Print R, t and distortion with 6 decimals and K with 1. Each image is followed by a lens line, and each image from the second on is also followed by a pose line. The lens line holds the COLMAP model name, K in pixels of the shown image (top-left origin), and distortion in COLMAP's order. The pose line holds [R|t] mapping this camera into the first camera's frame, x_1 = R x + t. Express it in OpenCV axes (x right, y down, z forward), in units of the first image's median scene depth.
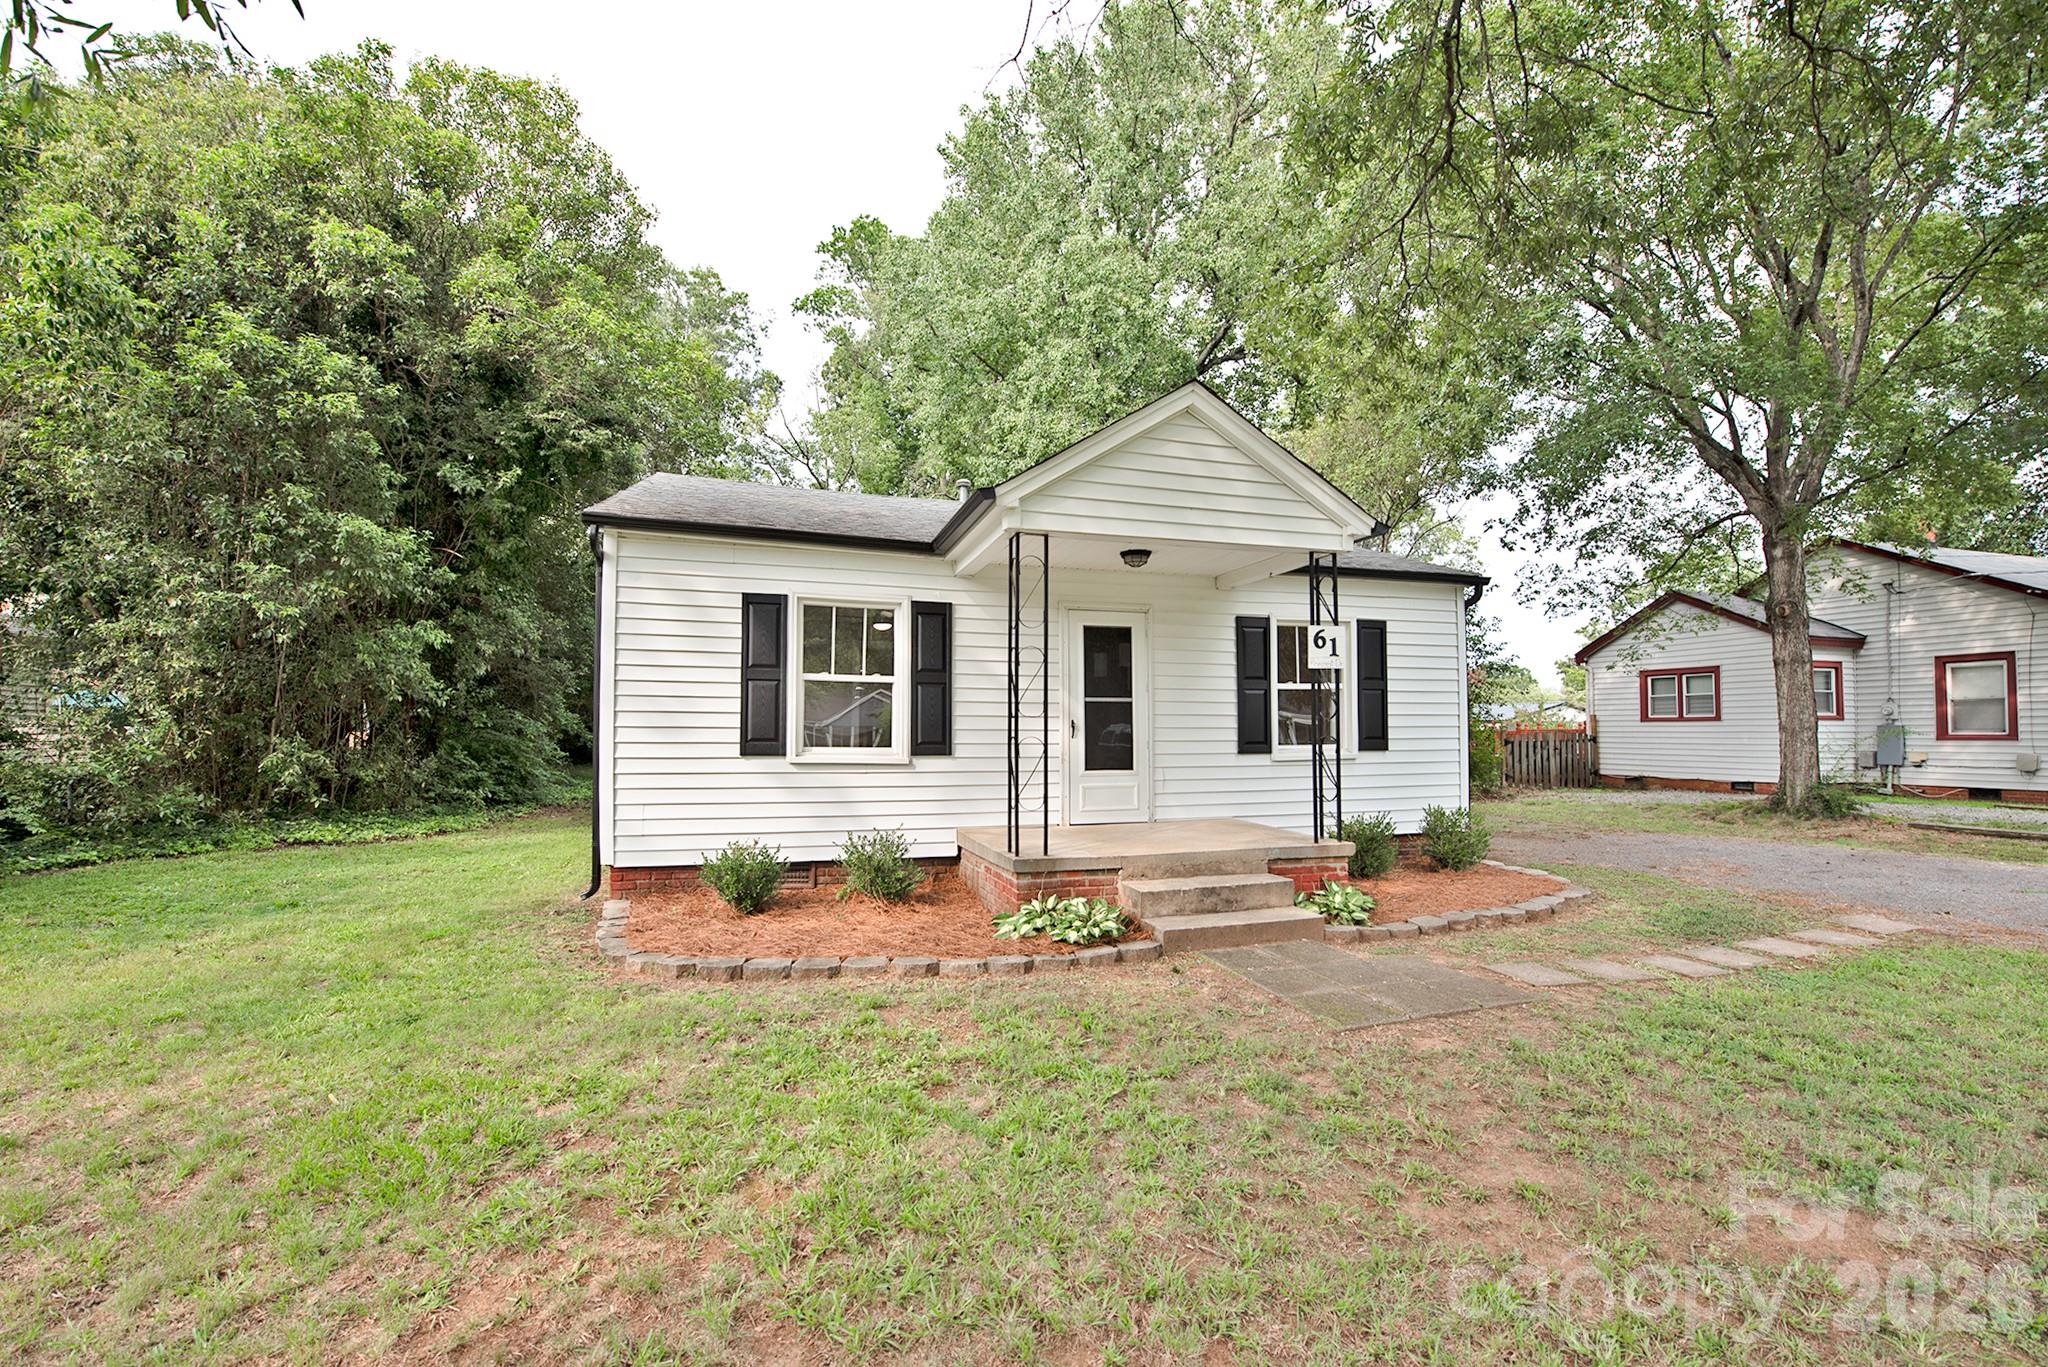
lens RADIAL K [[855.1, 0, 1018.4], [0, 855.1, 707.1], [0, 0, 1]] dist [0.000427, -0.010569]
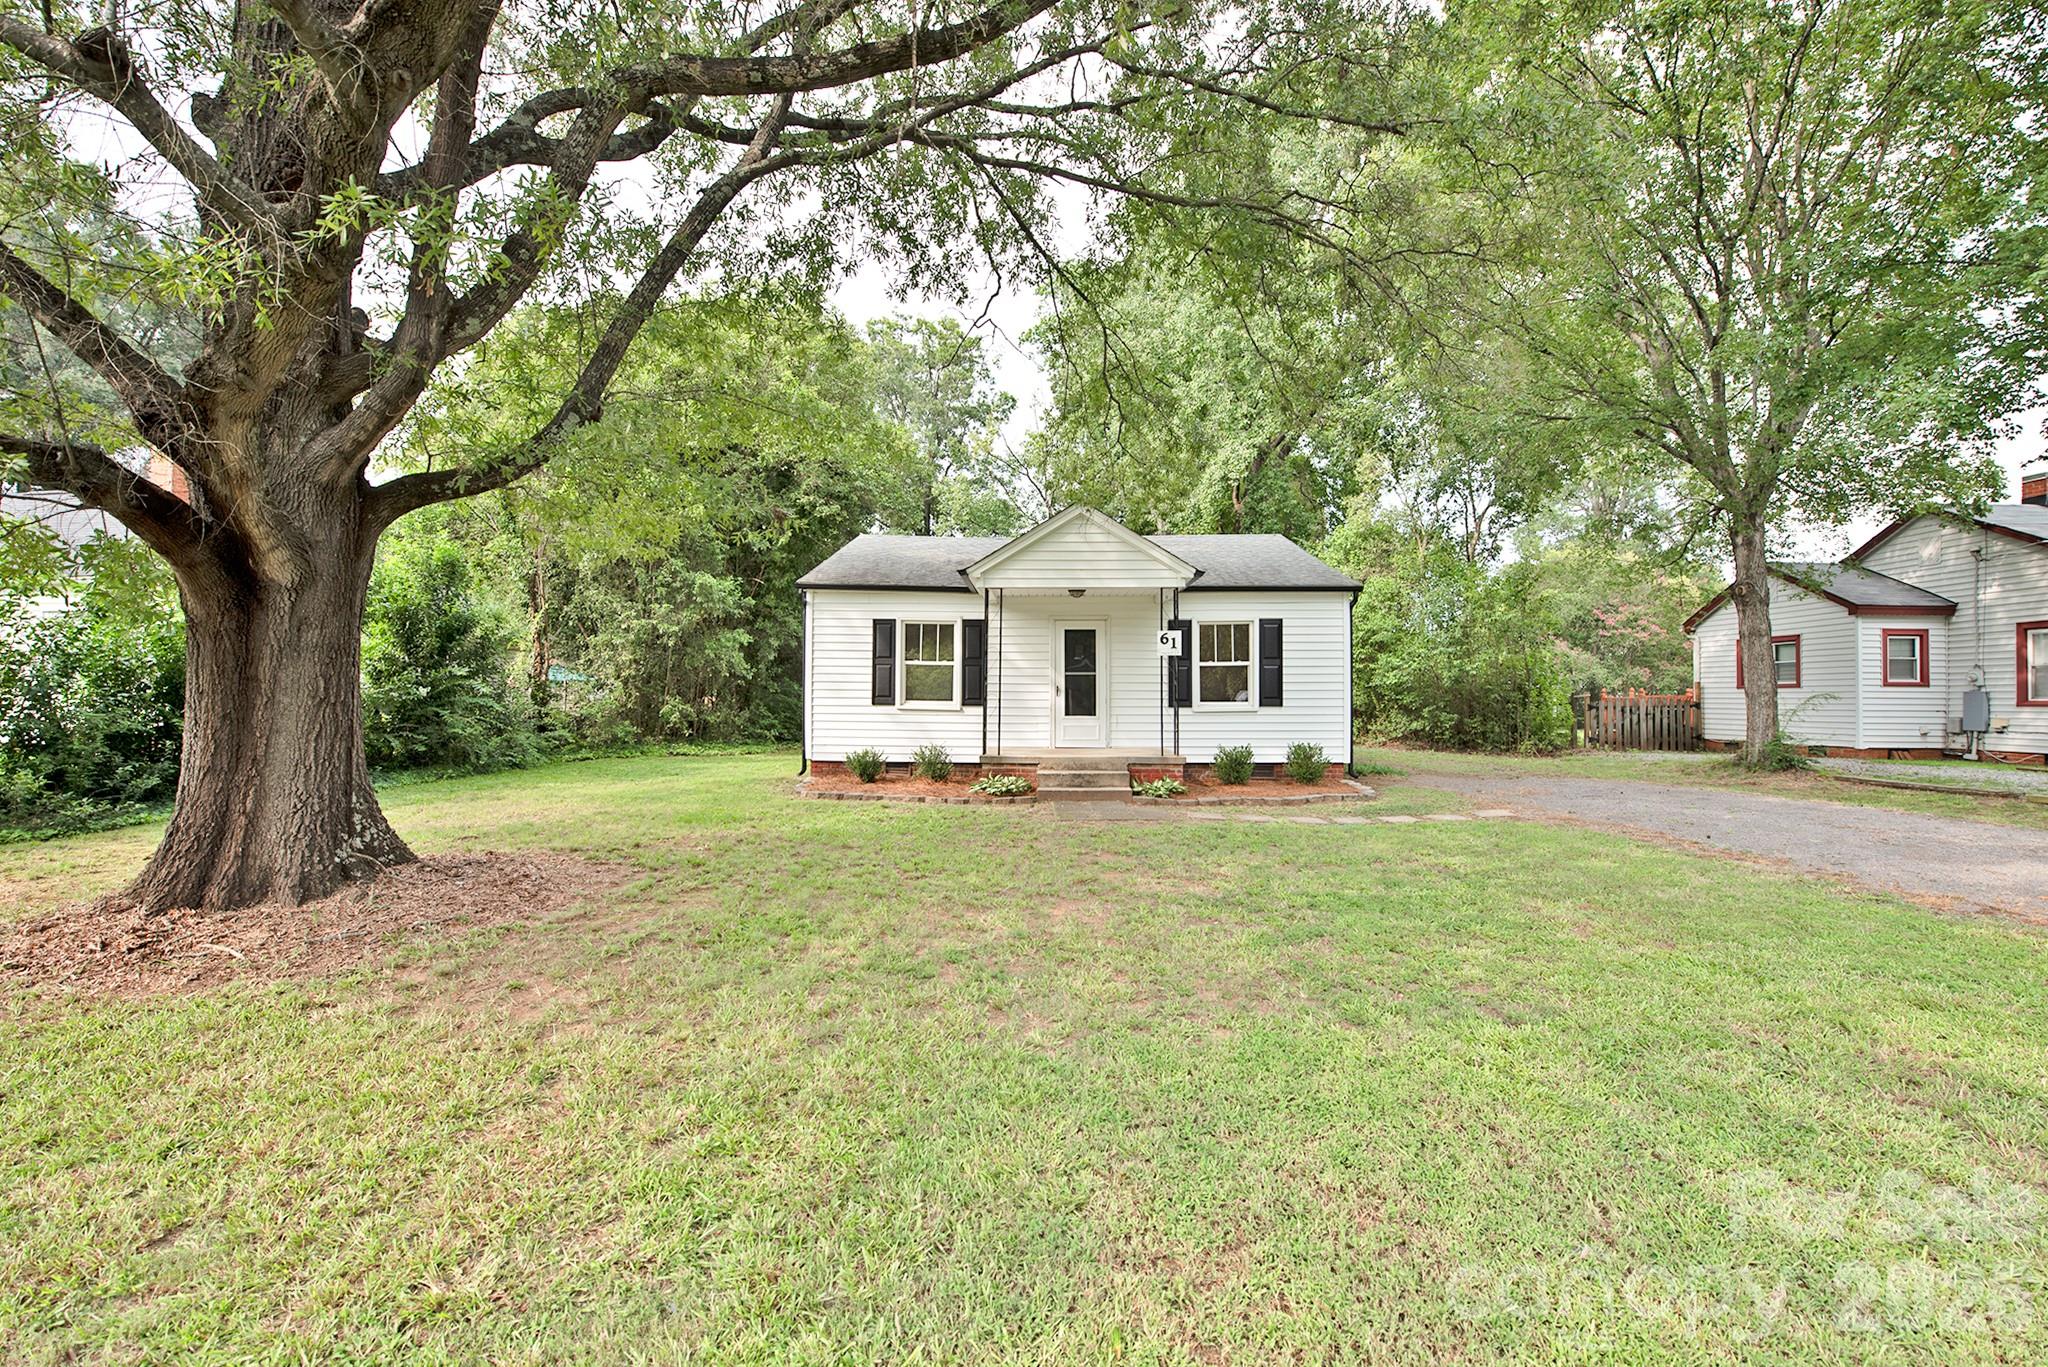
lens RADIAL K [[830.3, 0, 1010.2], [0, 830.3, 682.6], [0, 0, 1]] dist [-0.000193, -0.004933]
pose [[0.949327, -0.002857, -0.314277, 0.456944], [0.004939, 0.999971, 0.005827, -0.001523], [0.314251, -0.007084, 0.949314, -0.547707]]
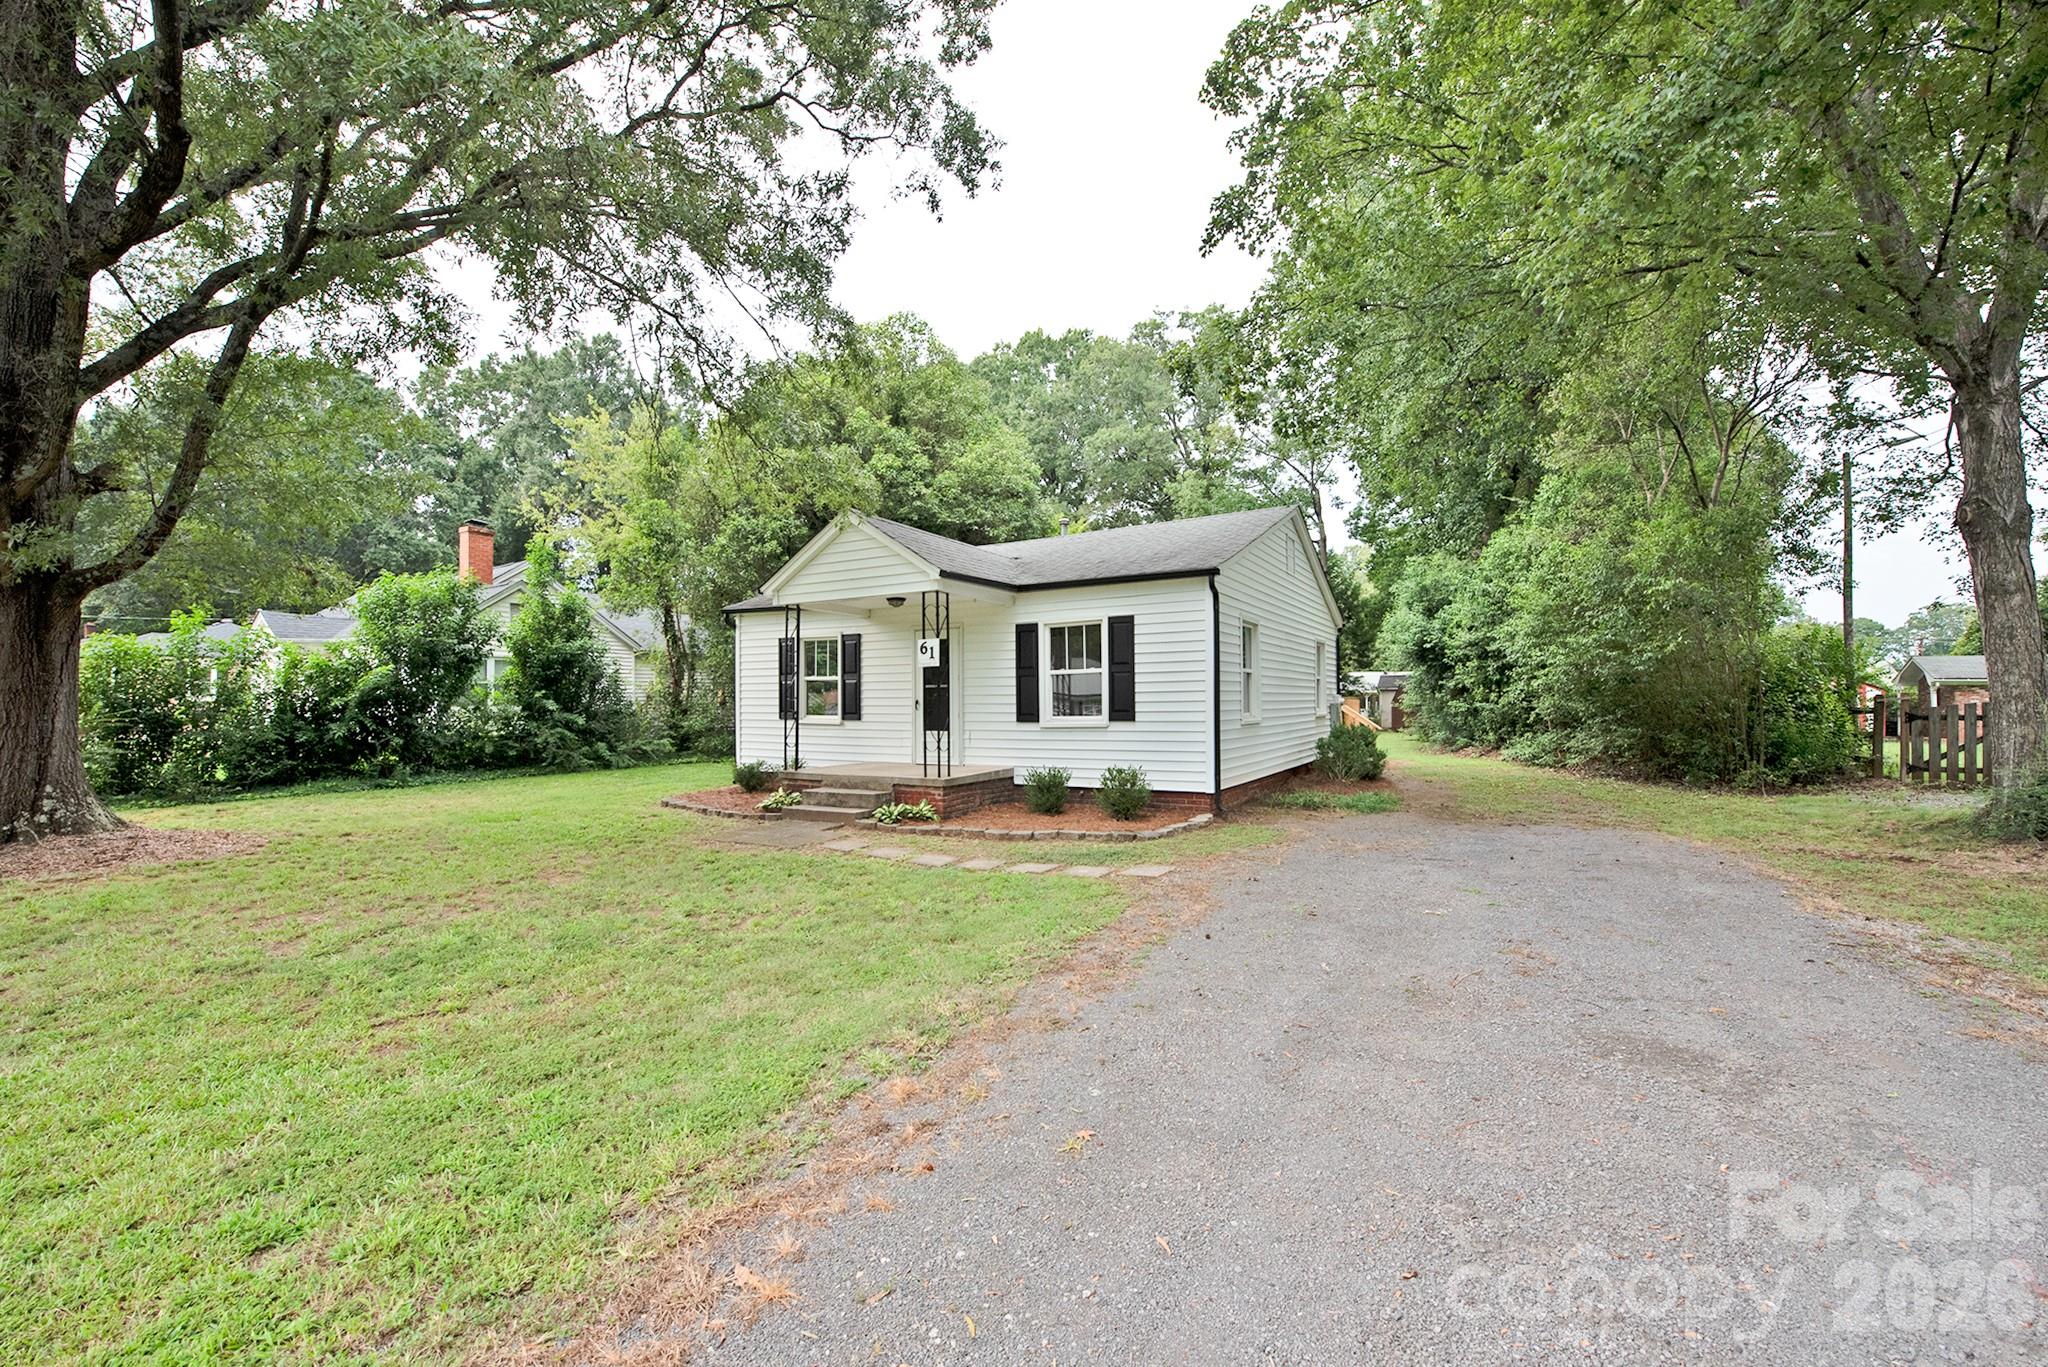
lens RADIAL K [[831.2, 0, 1024.8], [0, 831.2, 698.8], [0, 0, 1]] dist [-0.001706, -0.000258]
pose [[0.683974, -0.008563, -0.729456, 1.257368], [0.026564, 0.999560, 0.013174, -0.001205], [0.729022, -0.028388, 0.683901, 0.066673]]
